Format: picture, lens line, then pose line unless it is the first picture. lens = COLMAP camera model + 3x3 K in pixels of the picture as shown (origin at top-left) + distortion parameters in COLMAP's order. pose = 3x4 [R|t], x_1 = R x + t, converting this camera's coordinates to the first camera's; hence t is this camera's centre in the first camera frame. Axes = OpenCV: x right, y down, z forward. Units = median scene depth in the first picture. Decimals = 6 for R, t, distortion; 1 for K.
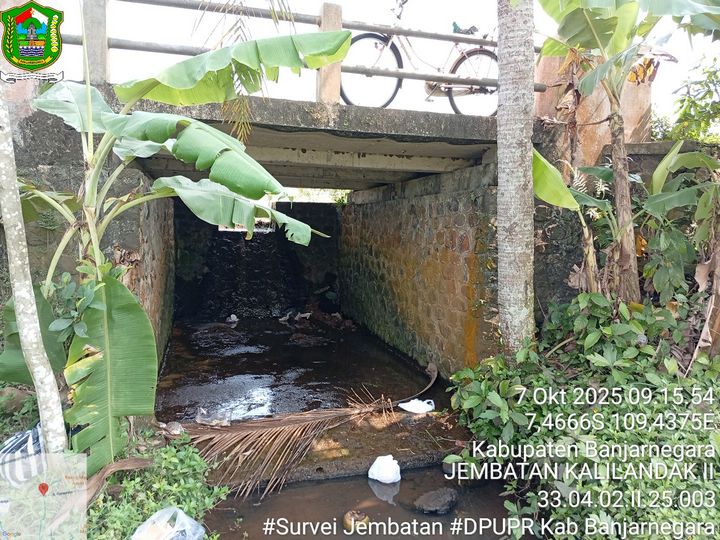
lens RADIAL K [[549.2, 0, 360.0], [0, 549.2, 270.0], [0, 0, 1]] dist [0.114020, -0.241531]
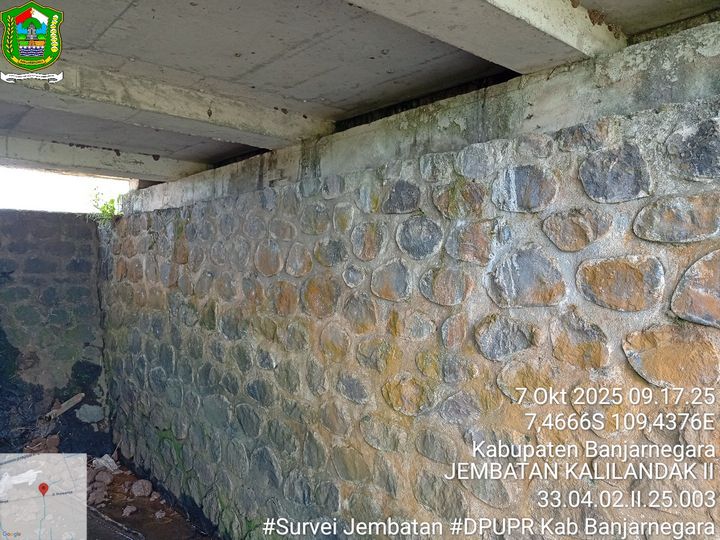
lens RADIAL K [[549.2, 0, 360.0], [0, 549.2, 270.0], [0, 0, 1]] dist [0.114020, -0.241531]
pose [[0.906090, -0.014676, 0.422831, -0.088632], [0.045489, 0.996984, -0.062876, -0.068068], [-0.420633, 0.076205, 0.904024, 1.015214]]
